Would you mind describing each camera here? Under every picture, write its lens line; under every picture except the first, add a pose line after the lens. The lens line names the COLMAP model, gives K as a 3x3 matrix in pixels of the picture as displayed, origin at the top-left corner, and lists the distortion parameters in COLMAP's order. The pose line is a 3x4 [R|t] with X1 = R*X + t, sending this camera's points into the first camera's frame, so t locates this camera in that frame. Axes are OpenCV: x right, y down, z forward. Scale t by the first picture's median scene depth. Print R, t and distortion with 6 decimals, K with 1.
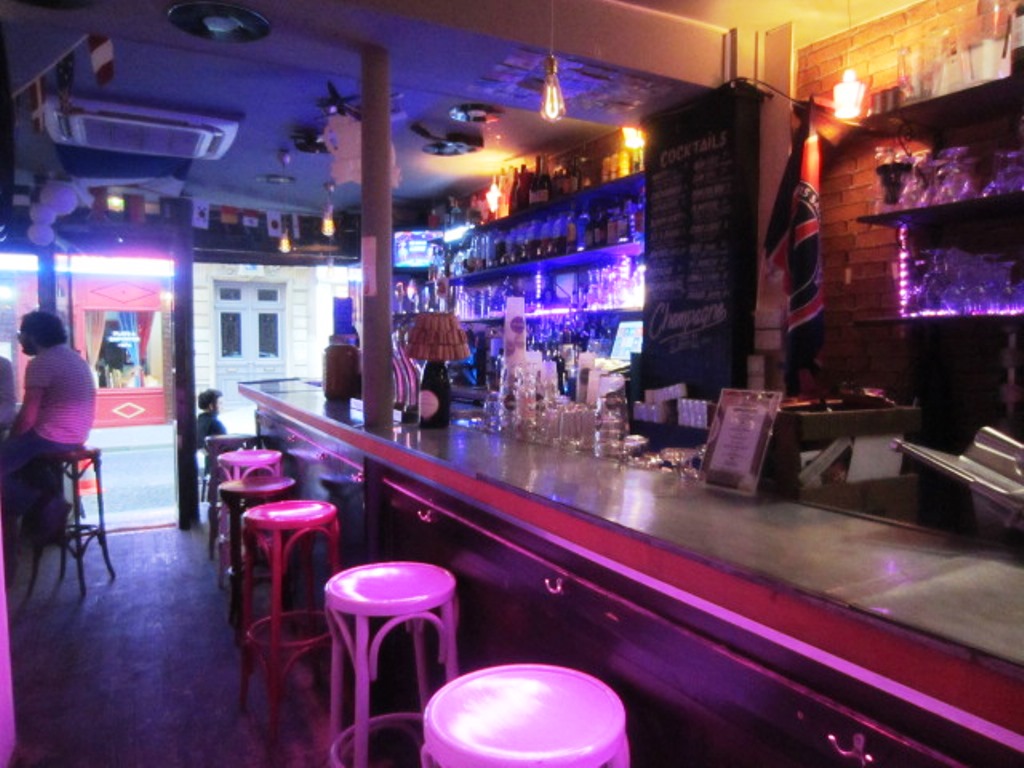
lens RADIAL K [[715.9, 0, 519.6], [0, 715.9, 384.3], [0, 0, 1]] dist [-0.045983, 0.023616]
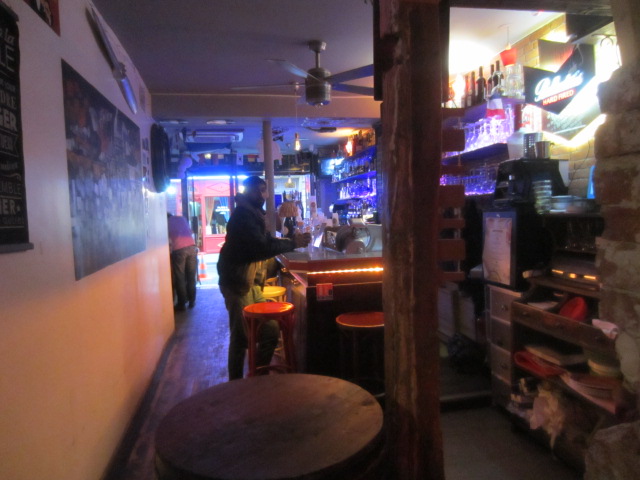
lens RADIAL K [[447.4, 0, 316.9], [0, 447.4, 239.7], [0, 0, 1]] dist [-0.045983, 0.023616]
pose [[0.950604, -0.002696, -0.310396, 0.304578], [0.006502, 0.999916, 0.011228, 0.026374], [0.310339, -0.012692, 0.950541, -0.417219]]
